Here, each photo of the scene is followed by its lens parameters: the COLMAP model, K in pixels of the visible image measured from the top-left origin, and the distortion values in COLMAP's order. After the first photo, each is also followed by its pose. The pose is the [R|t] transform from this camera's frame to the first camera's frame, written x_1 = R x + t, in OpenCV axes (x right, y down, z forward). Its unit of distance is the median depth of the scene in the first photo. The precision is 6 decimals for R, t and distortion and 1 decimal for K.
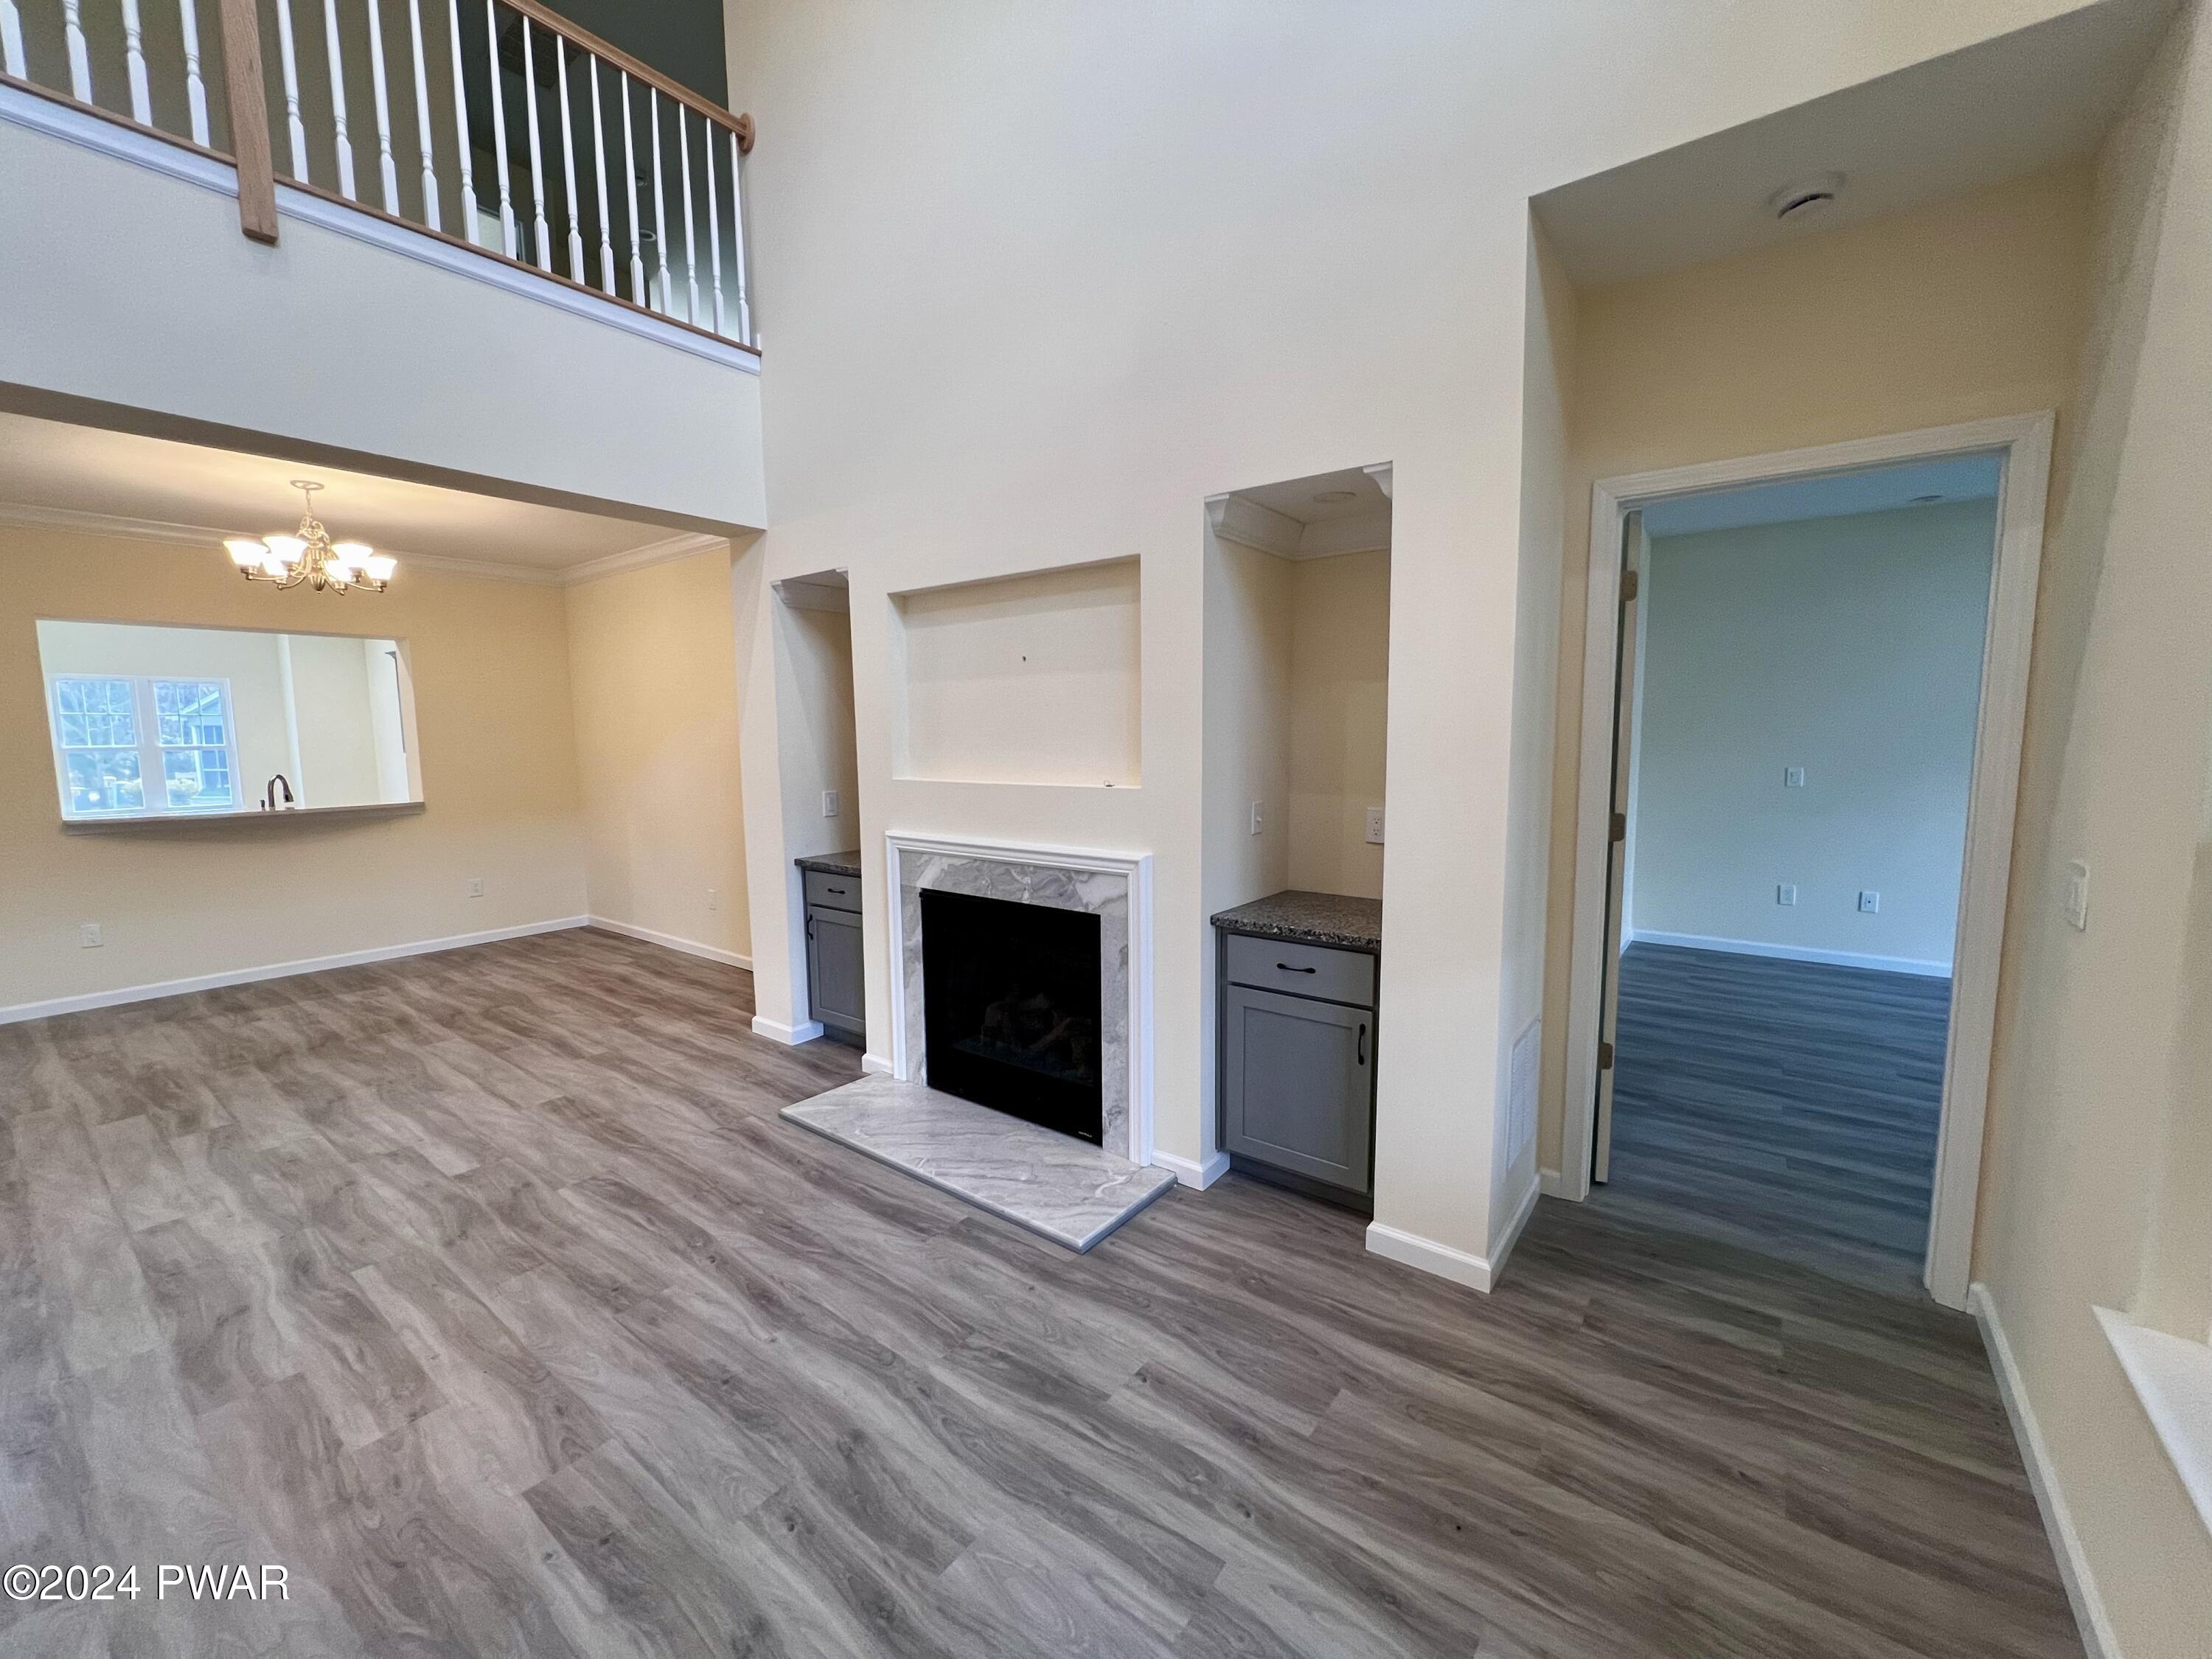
lens RADIAL K [[886.4, 0, 1102.7], [0, 886.4, 825.0], [0, 0, 1]] dist [-0.003755, 0.000706]
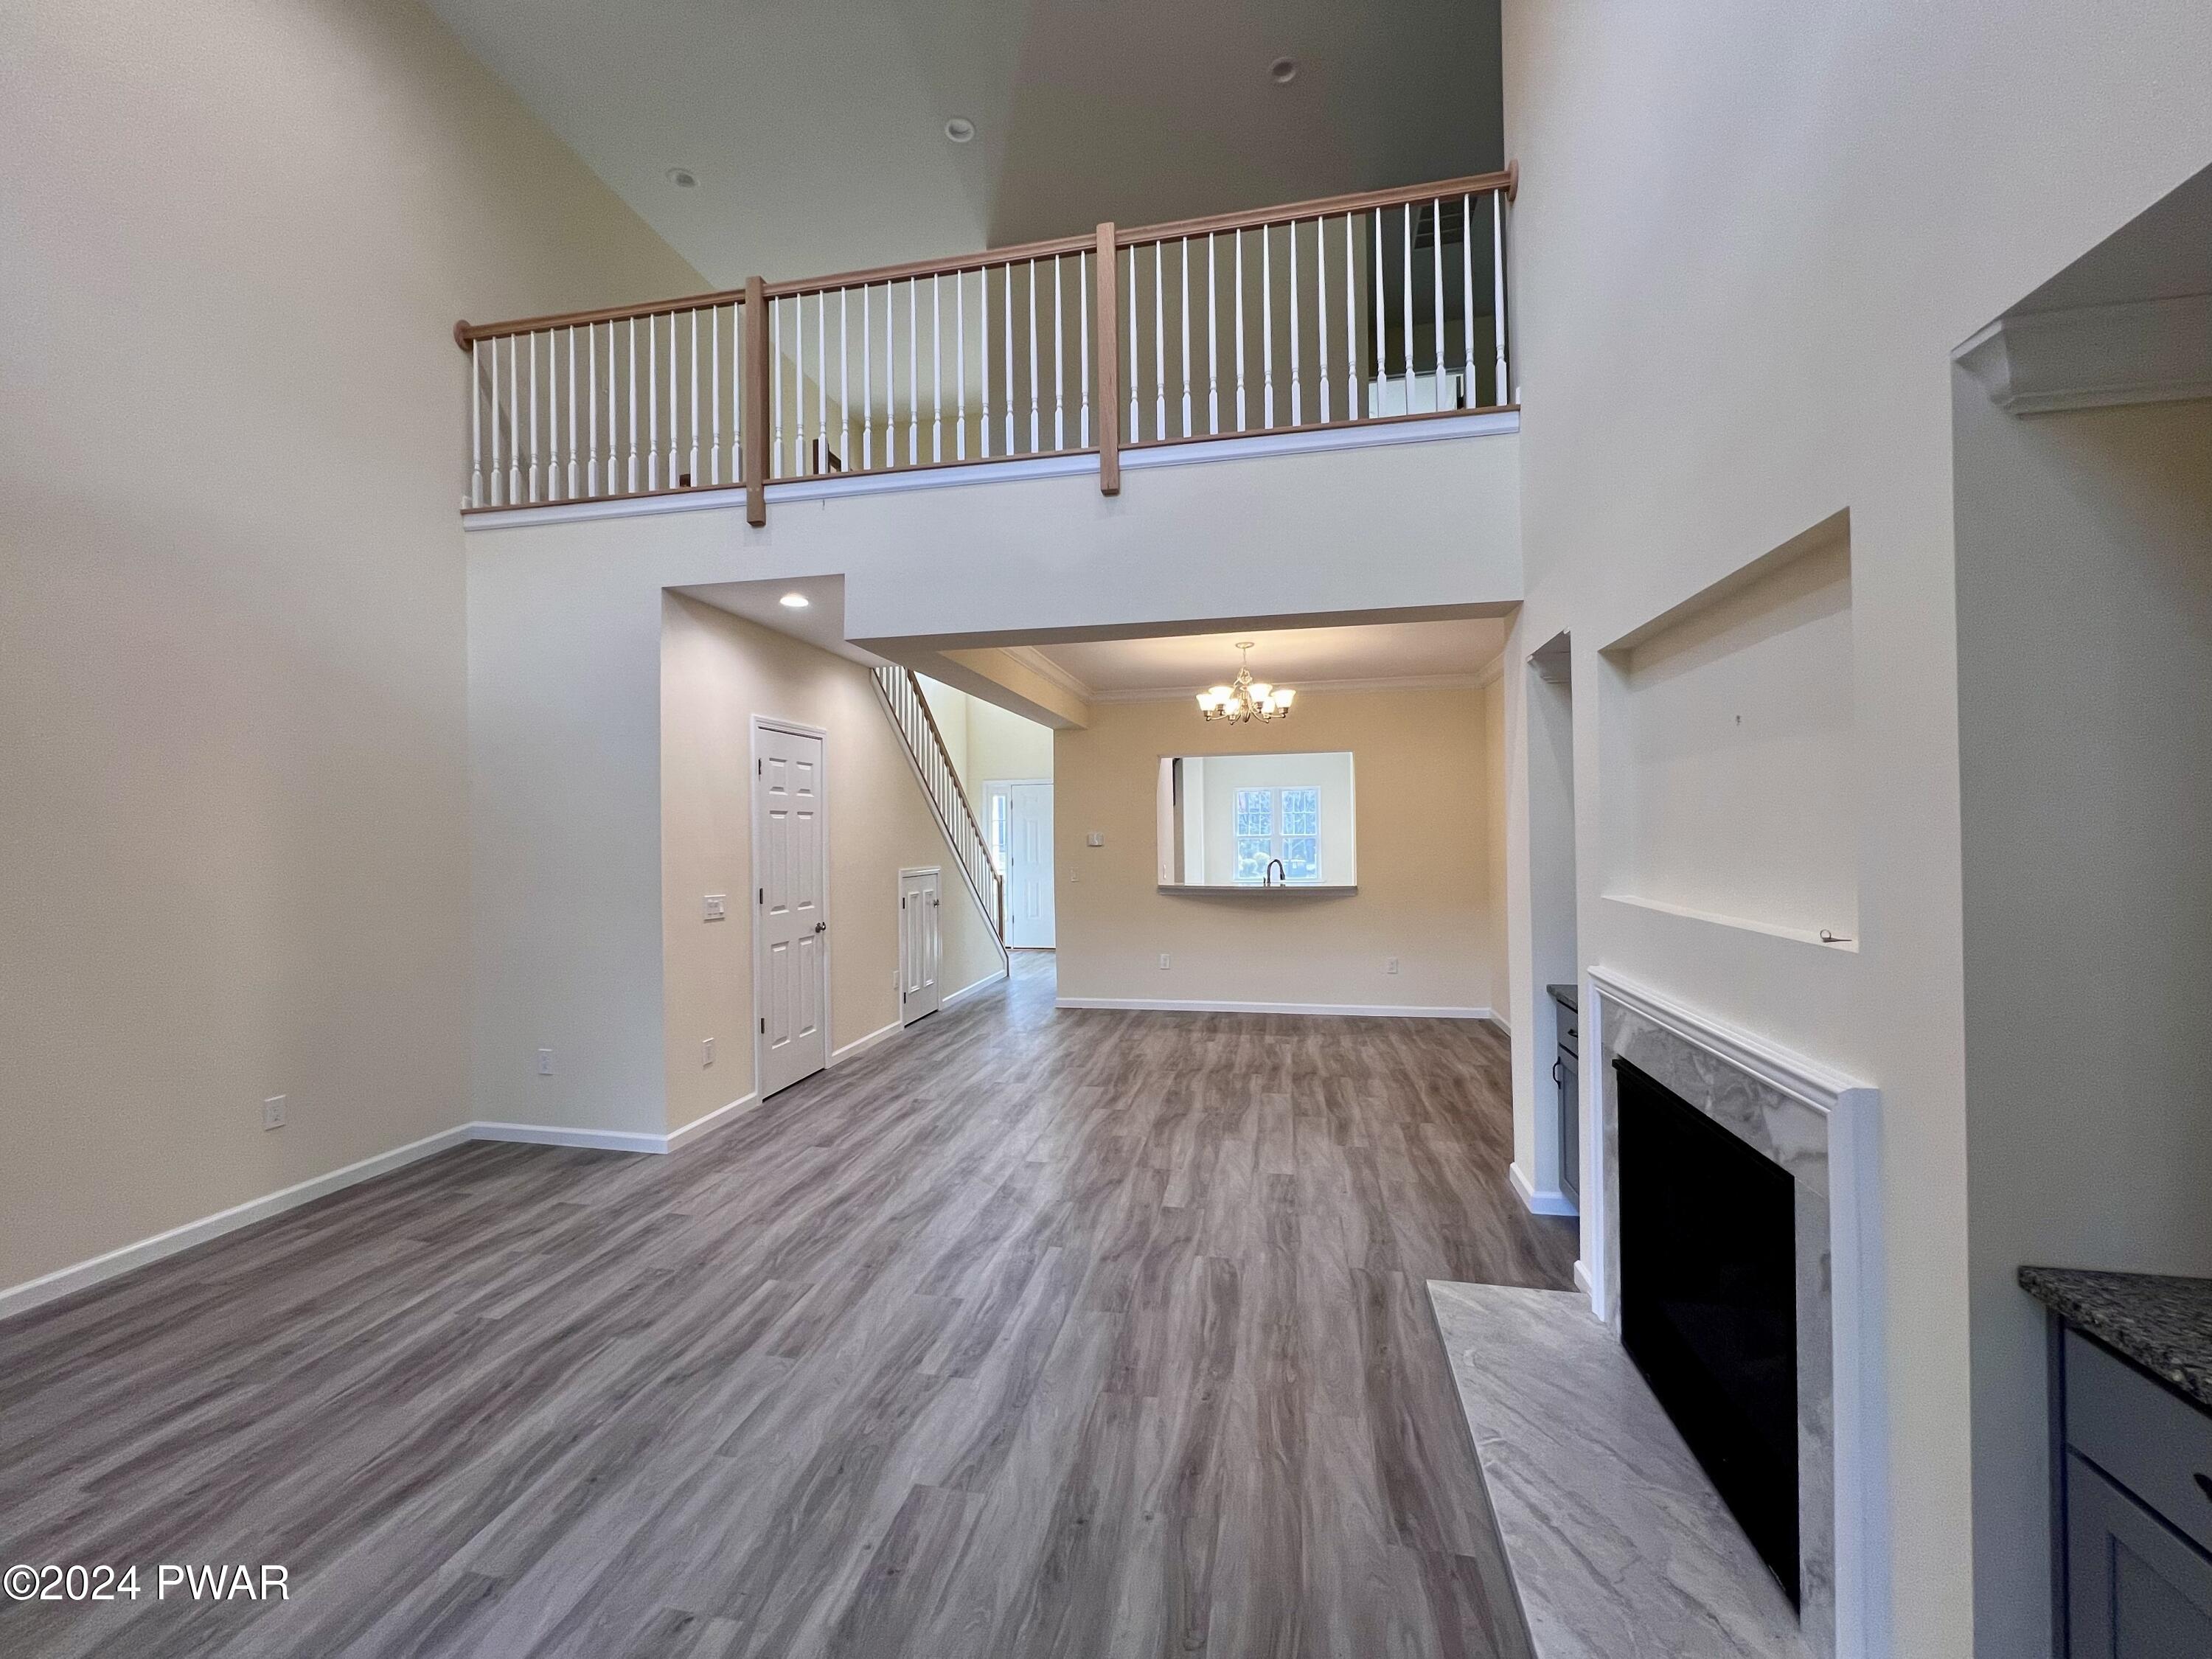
lens RADIAL K [[886.4, 0, 1102.7], [0, 886.4, 825.0], [0, 0, 1]] dist [-0.003755, 0.000706]
pose [[0.433367, -0.002039, -0.901215, 0.299566], [-0.087329, 0.995196, -0.044246, -0.051565], [0.896976, 0.097877, 0.431107, 0.363440]]
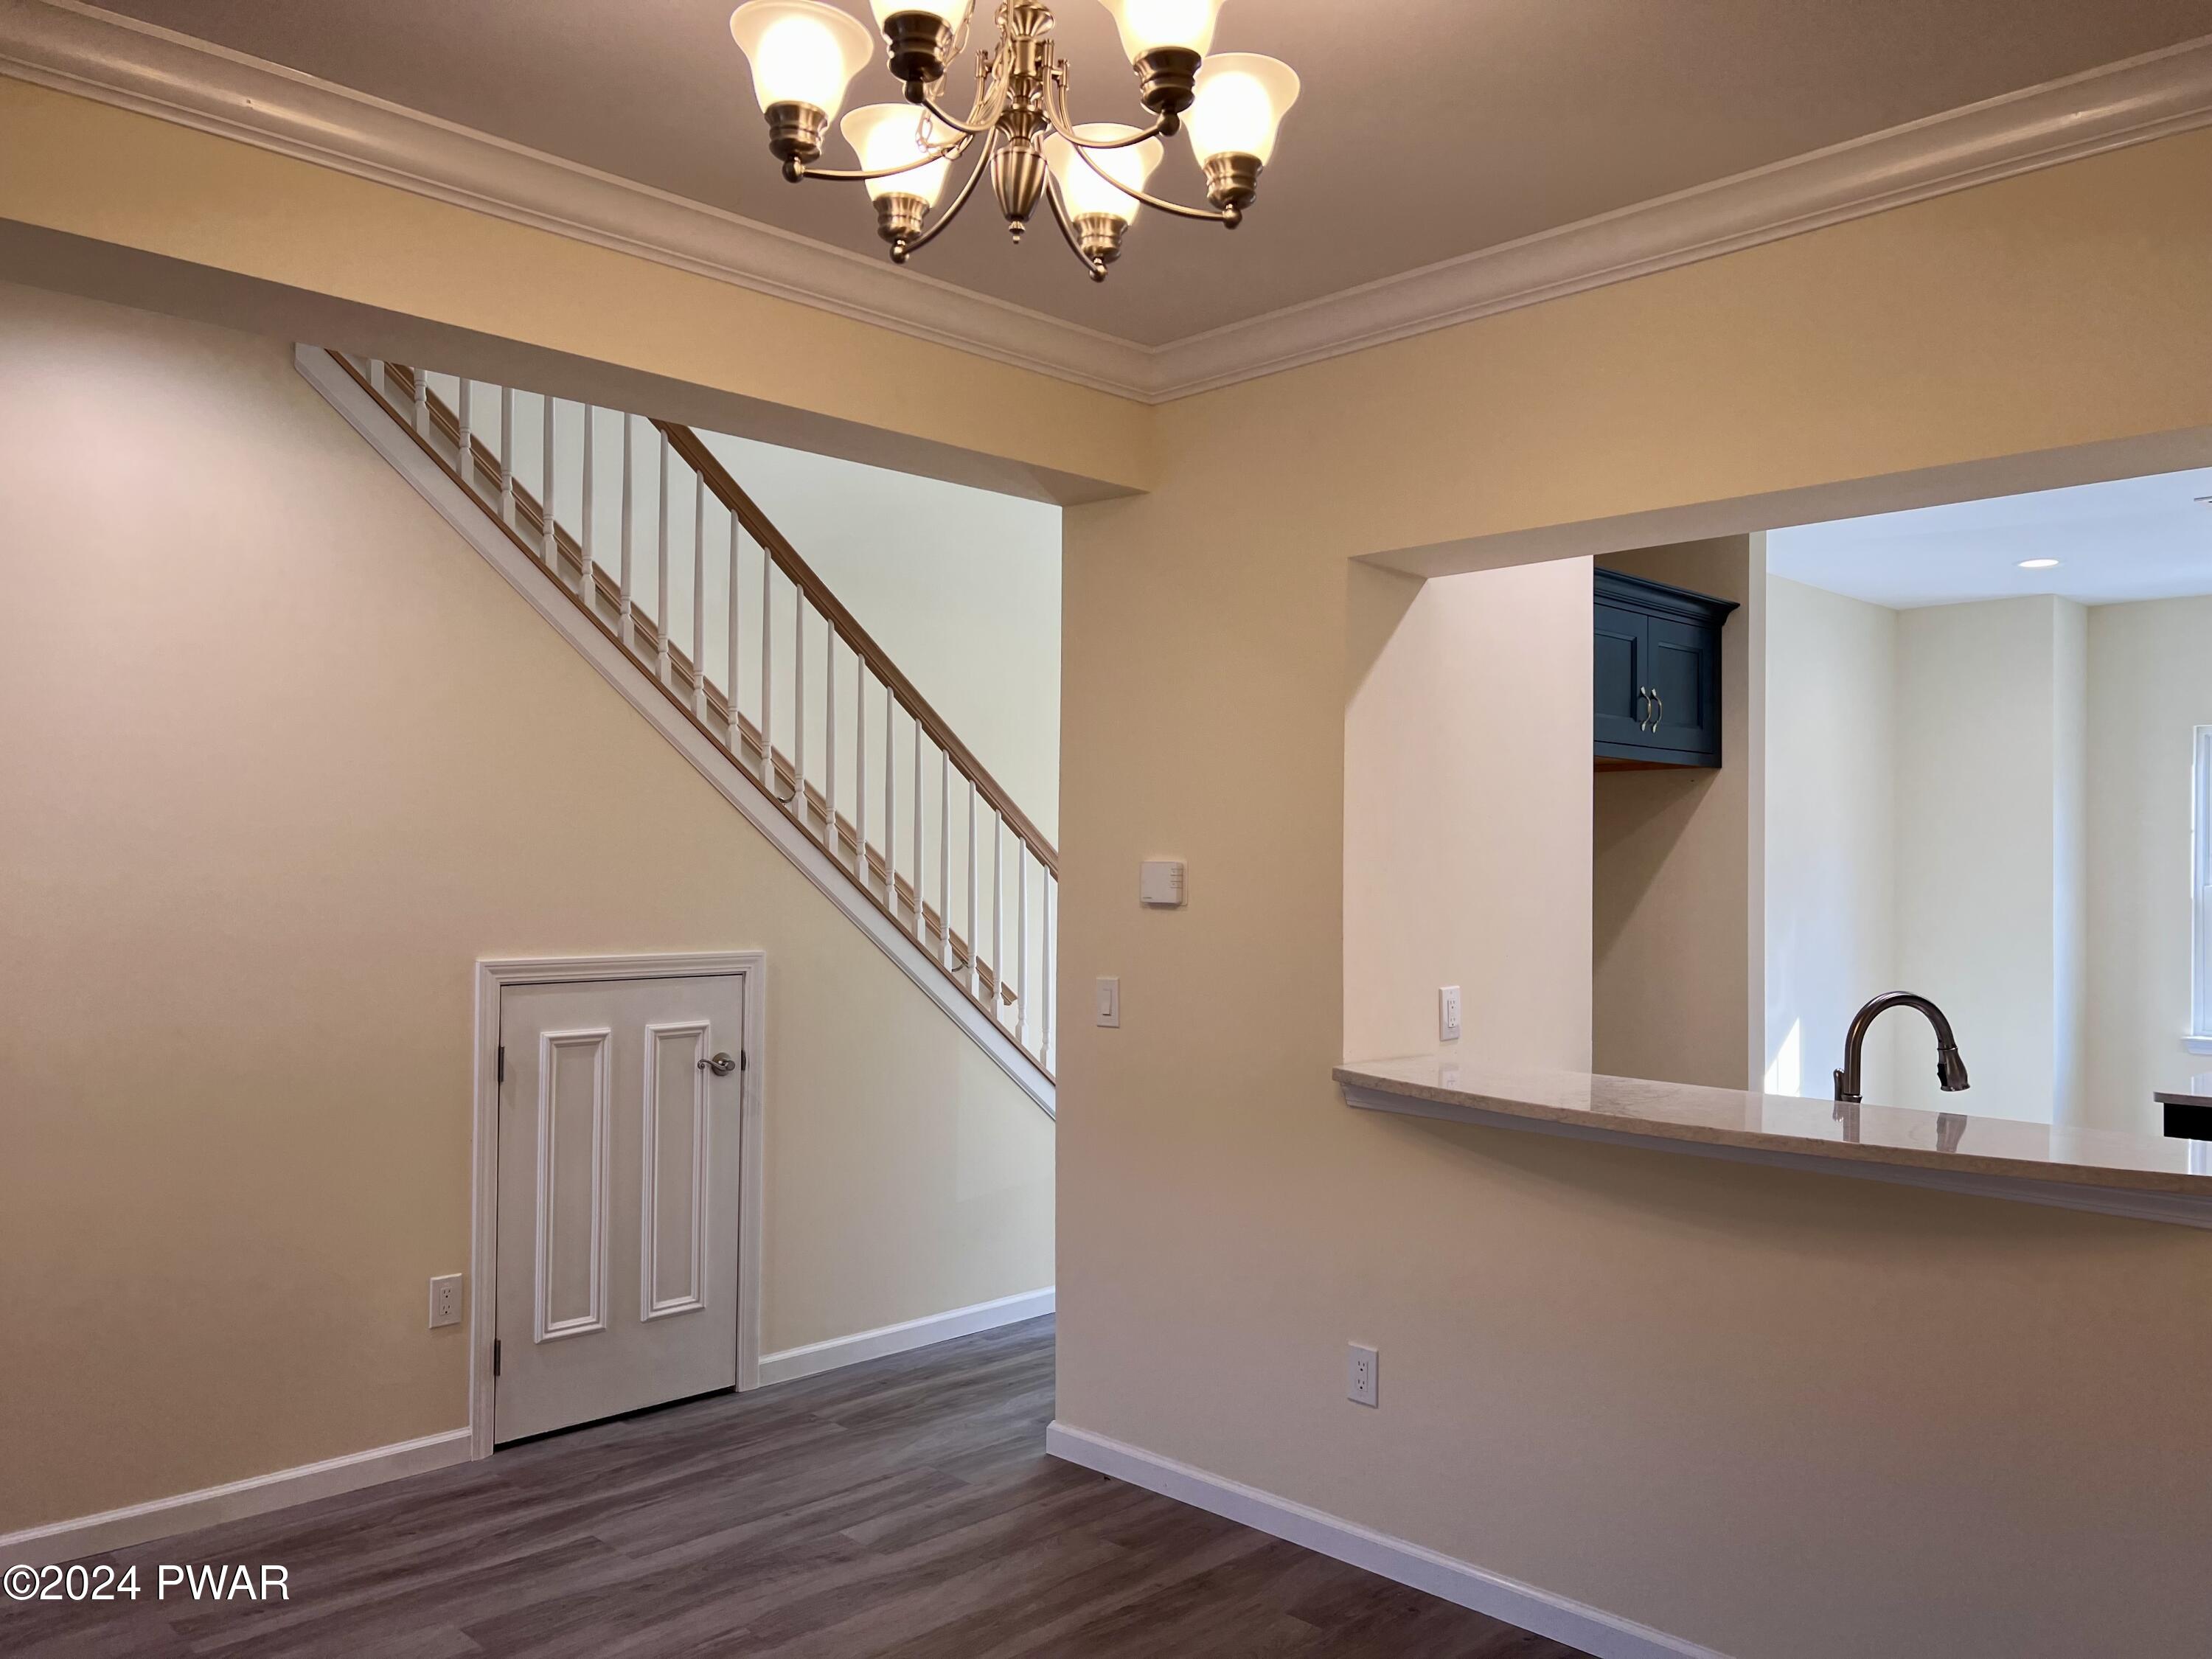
lens RADIAL K [[1733.4, 0, 1106.0], [0, 1733.4, 829.5], [0, 0, 1]] dist [-0.006141, -0.004603]
pose [[-0.118830, 0.009121, -0.992873, -0.611804], [-0.114485, 0.993163, 0.022825, -0.191009], [0.986292, 0.116382, -0.116973, 1.539173]]
